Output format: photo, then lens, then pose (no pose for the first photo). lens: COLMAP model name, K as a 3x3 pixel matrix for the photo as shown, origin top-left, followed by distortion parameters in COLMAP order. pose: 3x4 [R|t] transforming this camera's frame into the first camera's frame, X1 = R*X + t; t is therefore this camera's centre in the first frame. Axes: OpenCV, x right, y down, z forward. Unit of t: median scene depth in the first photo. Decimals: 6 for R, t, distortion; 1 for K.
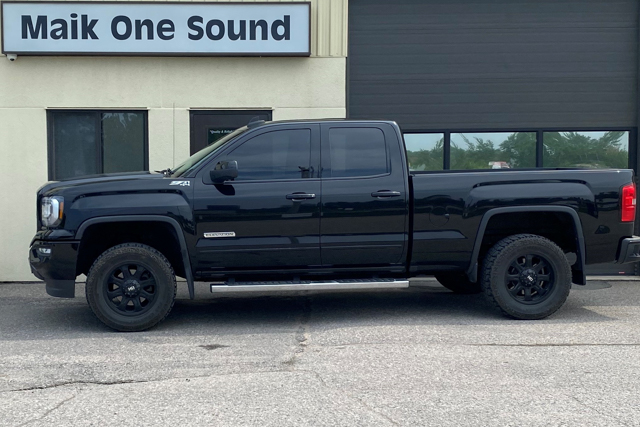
lens RADIAL K [[1273.6, 0, 265.8], [0, 1273.6, 217.1], [0, 0, 1]] dist [0.074920, -0.090033]
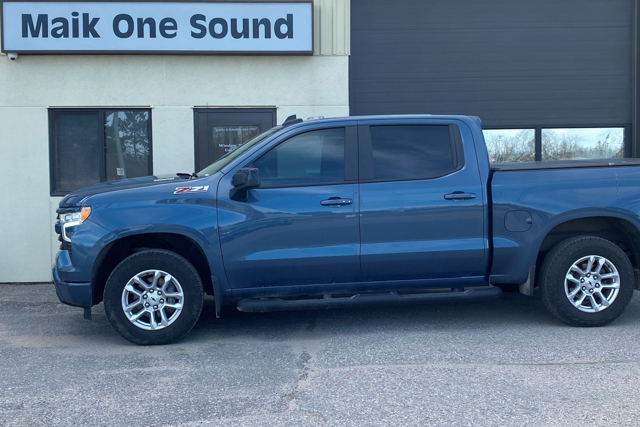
lens RADIAL K [[1051.0, 0, 322.7], [0, 1051.0, 186.9], [0, 0, 1]] dist [0.036523, -0.207159]
pose [[0.999113, -0.007850, 0.041381, 0.007789], [0.008445, 0.999863, -0.014209, -0.011169], [-0.041264, 0.014546, 0.999042, 0.196759]]
